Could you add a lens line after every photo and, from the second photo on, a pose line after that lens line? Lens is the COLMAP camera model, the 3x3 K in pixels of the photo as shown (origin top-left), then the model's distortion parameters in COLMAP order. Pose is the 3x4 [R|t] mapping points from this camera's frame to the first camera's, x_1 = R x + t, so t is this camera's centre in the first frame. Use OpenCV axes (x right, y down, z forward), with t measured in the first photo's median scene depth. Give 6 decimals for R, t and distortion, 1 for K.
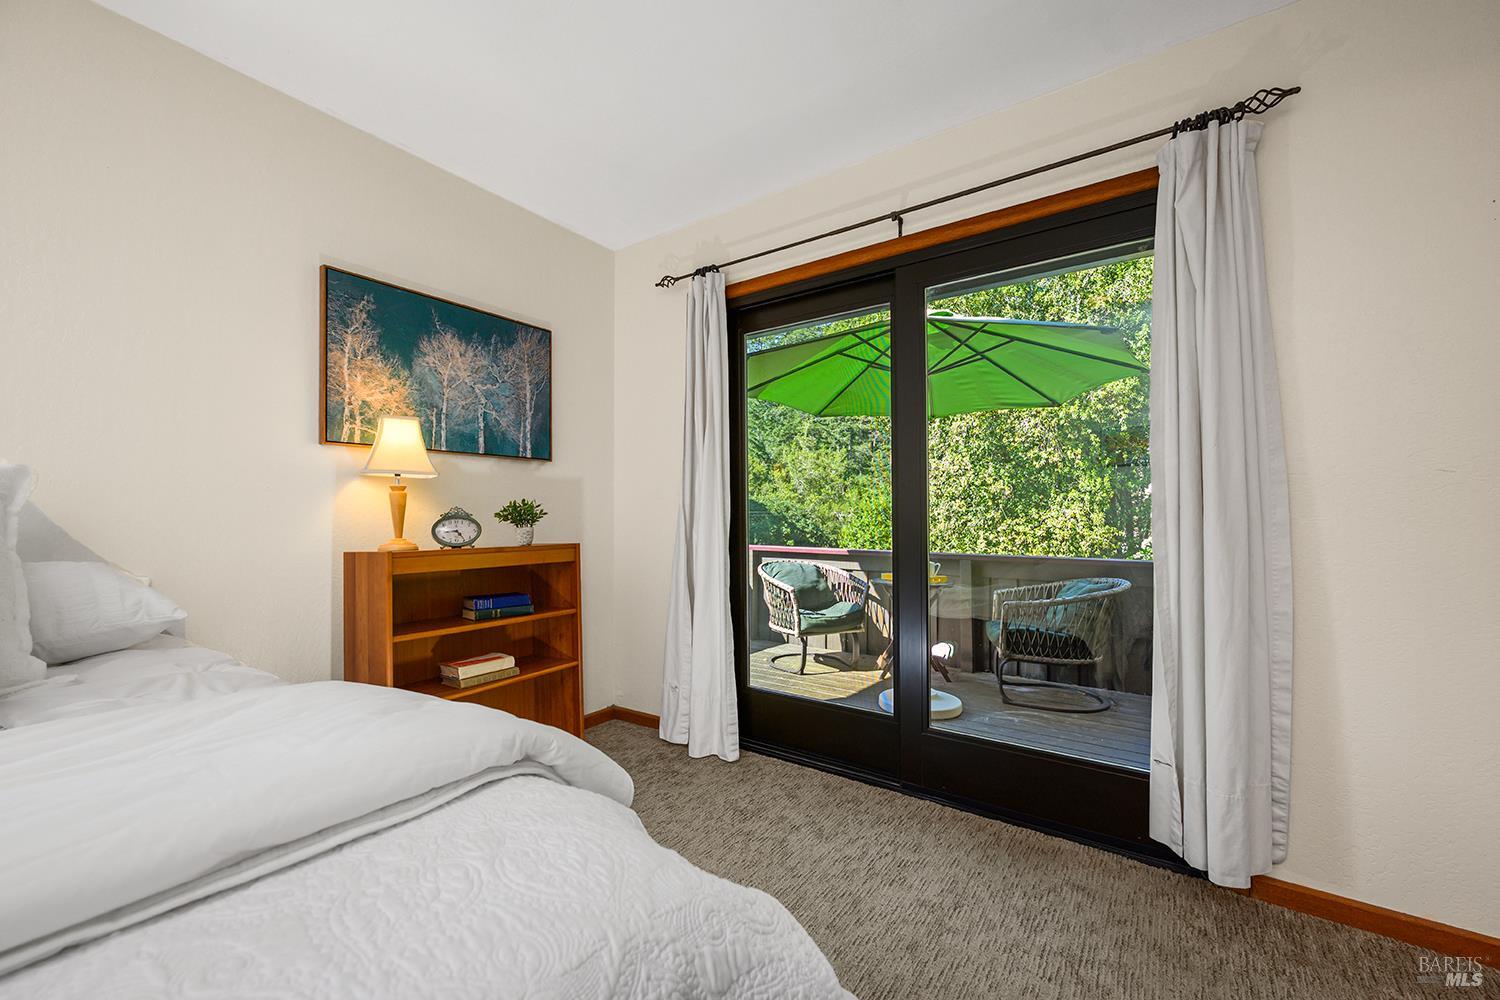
lens RADIAL K [[604.7, 0, 751.1], [0, 604.7, 506.8], [0, 0, 1]] dist [-0.001378, -0.000046]
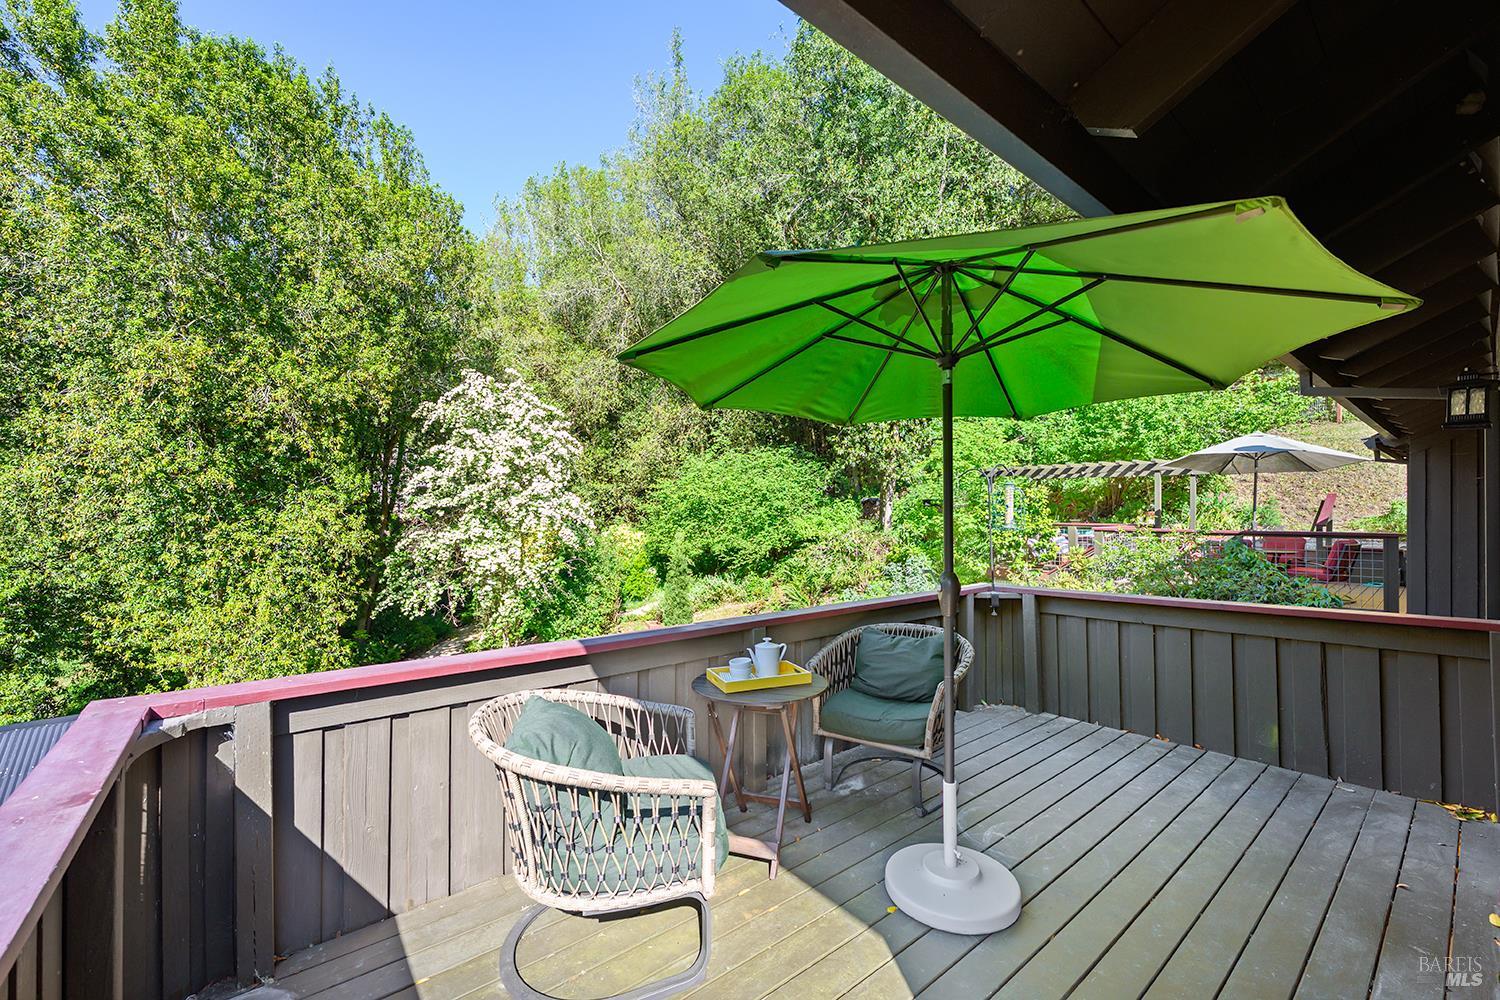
lens RADIAL K [[604.7, 0, 751.1], [0, 604.7, 506.8], [0, 0, 1]] dist [-0.001378, -0.000046]
pose [[0.285974, 0.005420, 0.958222, -0.081871], [-0.020369, 0.999792, 0.000424, -0.012624], [-0.958021, -0.019639, 0.286025, 0.227992]]
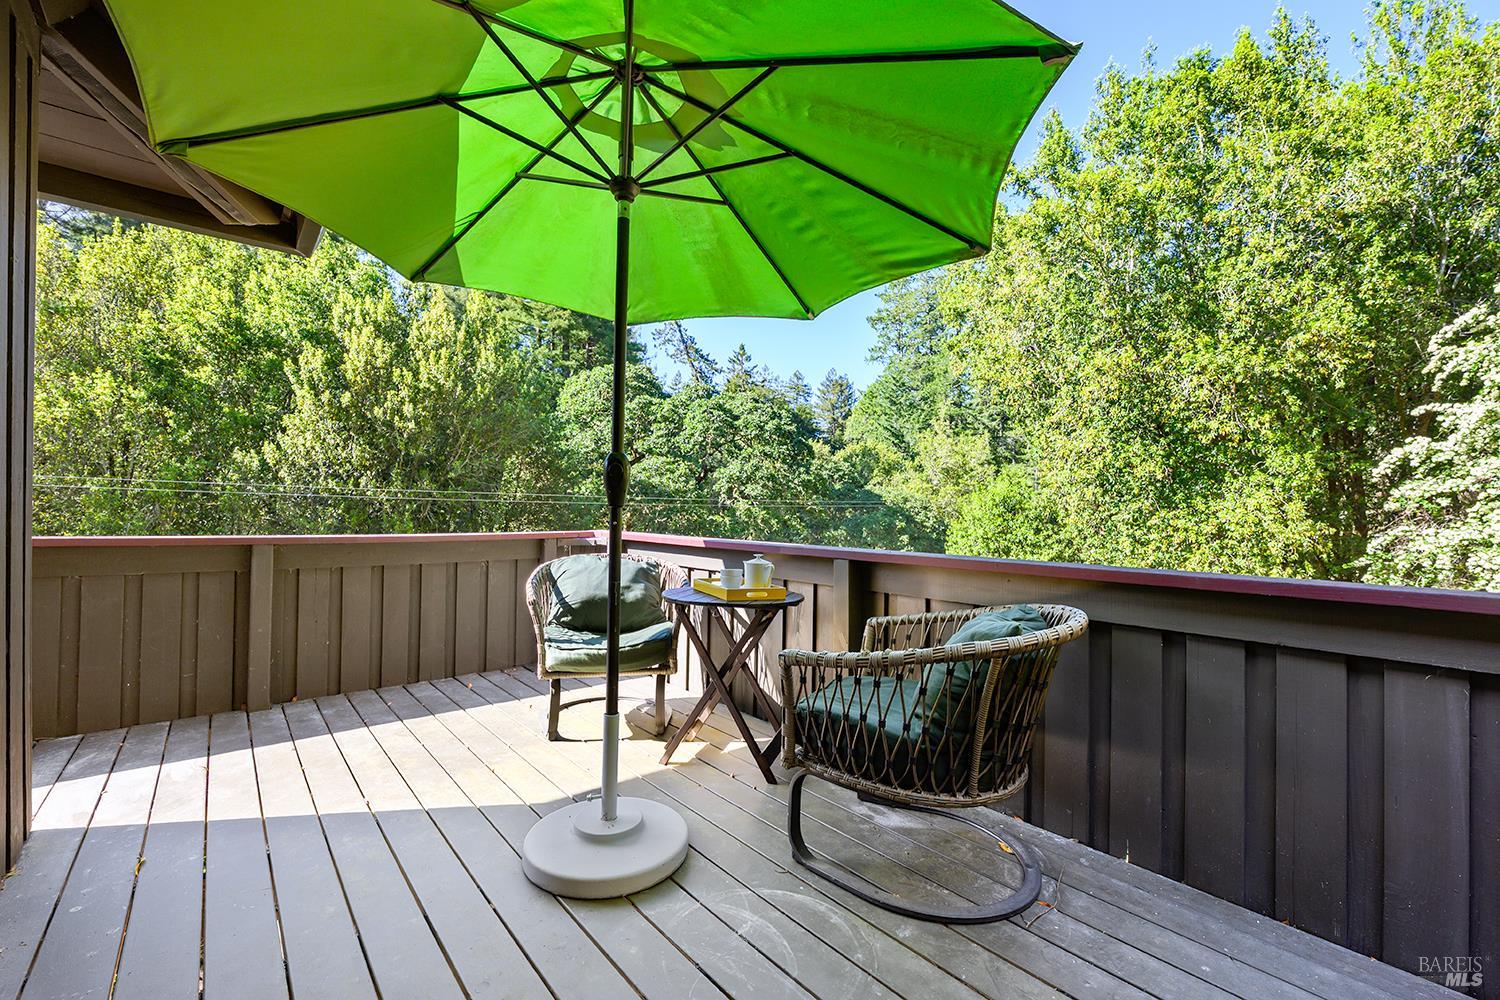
lens RADIAL K [[619.9, 0, 750.5], [0, 619.9, 505.1], [0, 0, 1]] dist [-0.000294, 0.000016]
pose [[0.971260, 0.005507, -0.237958, 0.114703], [-0.003834, 0.999965, 0.007491, 0.010055], [0.237990, -0.006363, 0.971247, 0.120312]]
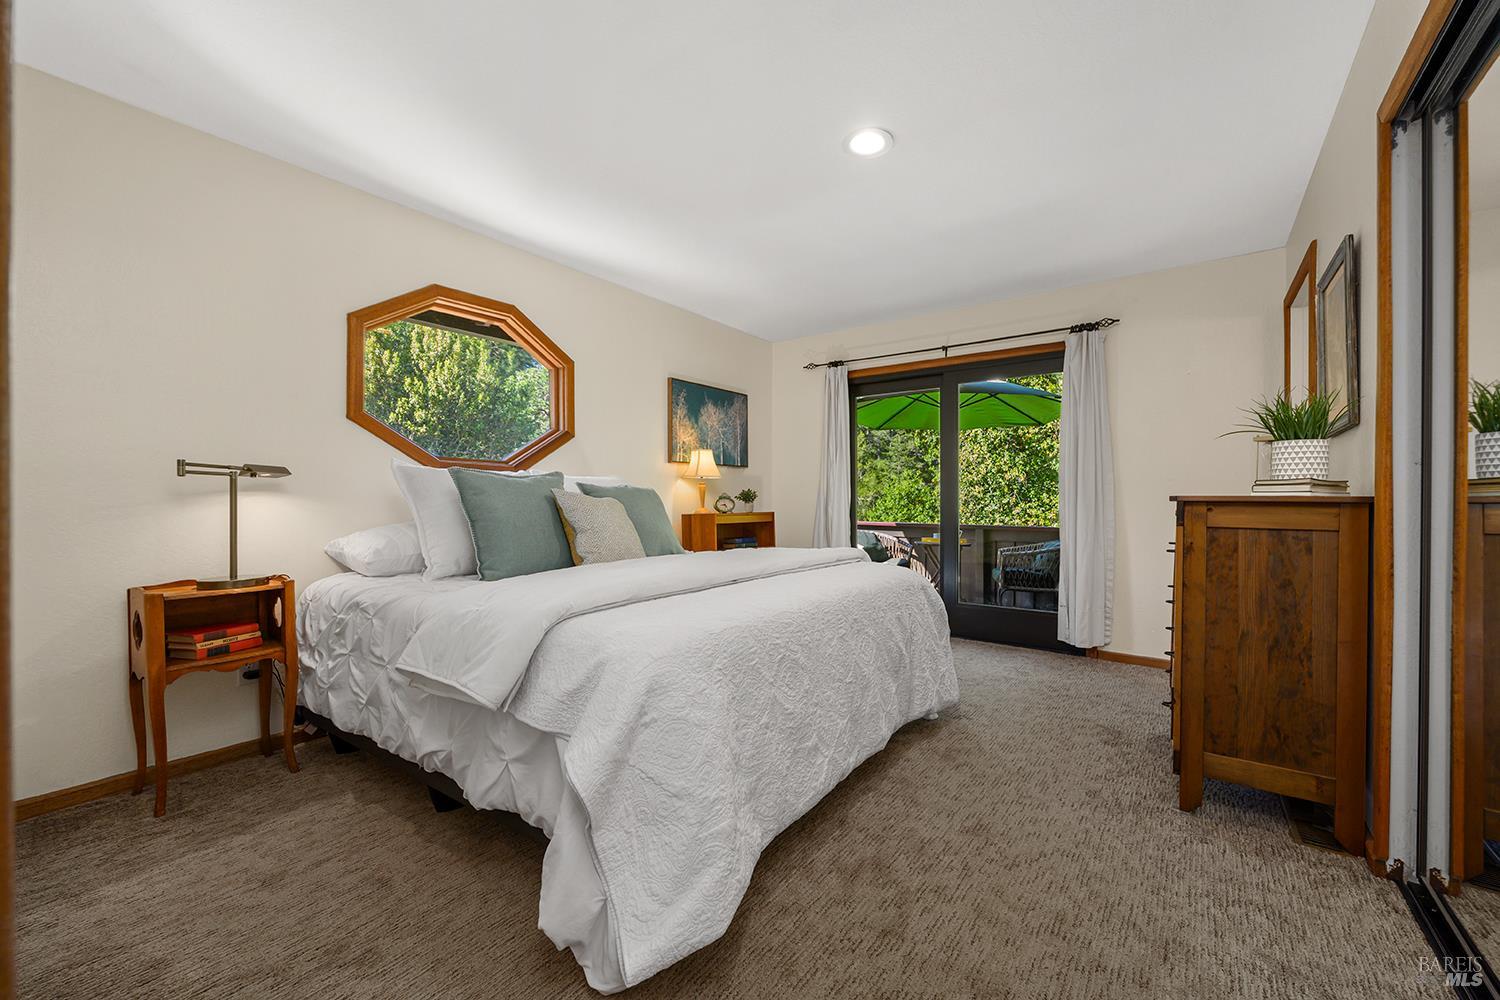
lens RADIAL K [[619.9, 0, 750.5], [0, 619.9, 505.1], [0, 0, 1]] dist [-0.000294, 0.000016]
pose [[0.999800, 0.002988, -0.019751, -0.048938], [-0.002538, 0.999738, 0.022759, -0.000895], [0.019814, -0.022704, 0.999546, -0.146388]]
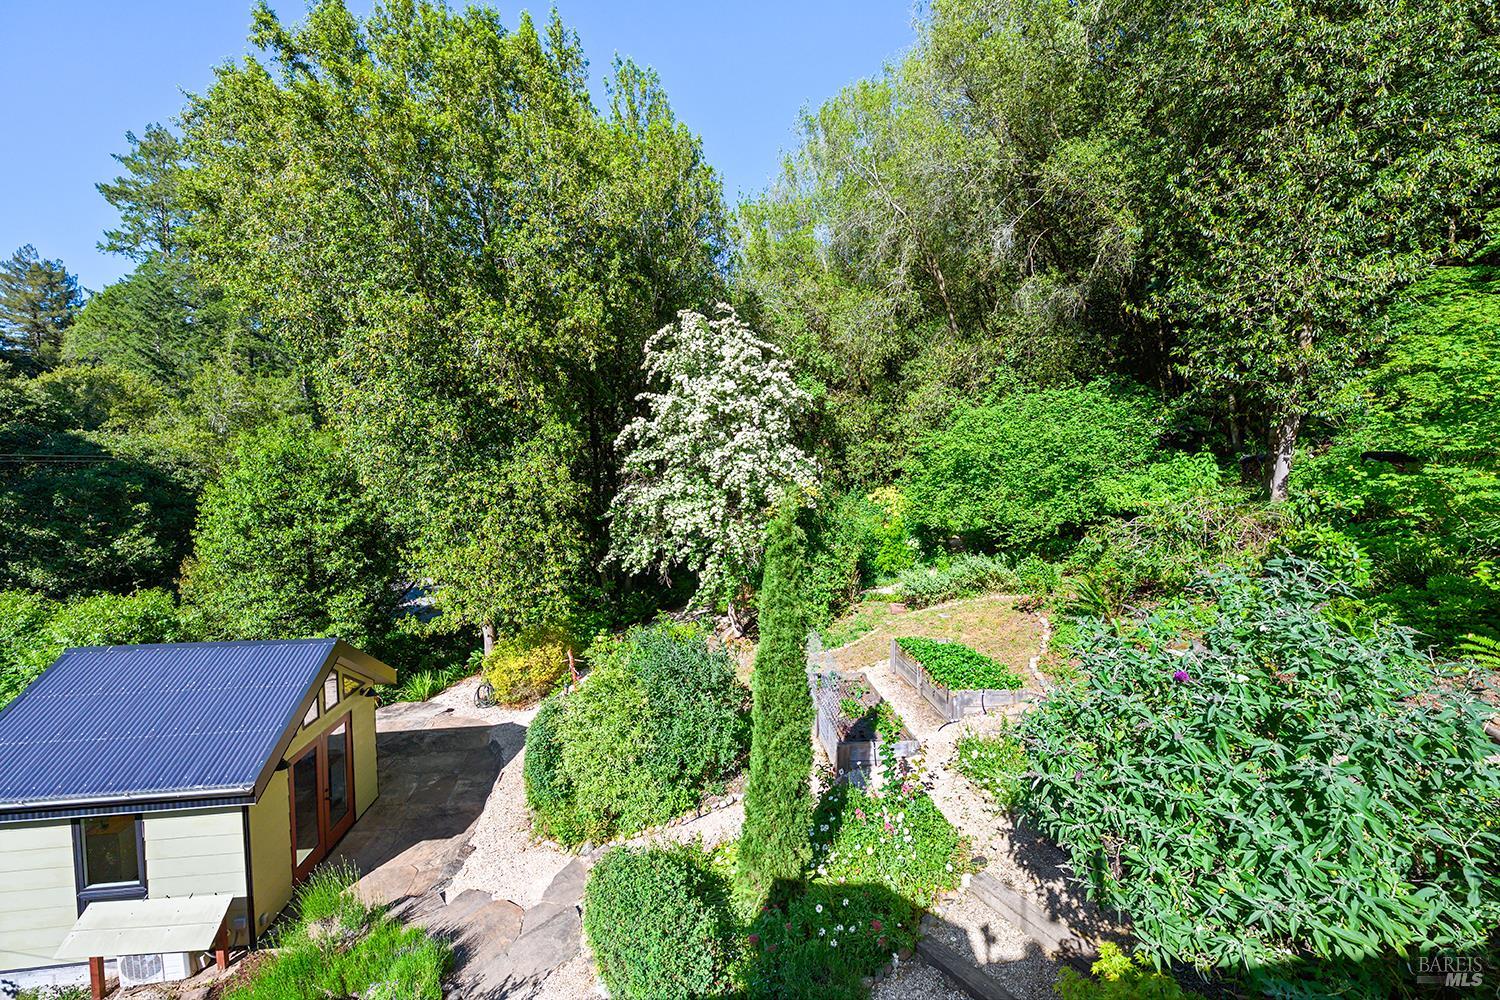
lens RADIAL K [[598.1, 0, 751.8], [0, 598.1, 508.8], [0, 0, 1]] dist [-0.003683, -0.000707]
pose [[0.732284, -0.028593, 0.680399, 0.200443], [-0.026013, 0.997215, 0.069904, 0.004204], [-0.680503, -0.068889, 0.729500, 0.217888]]
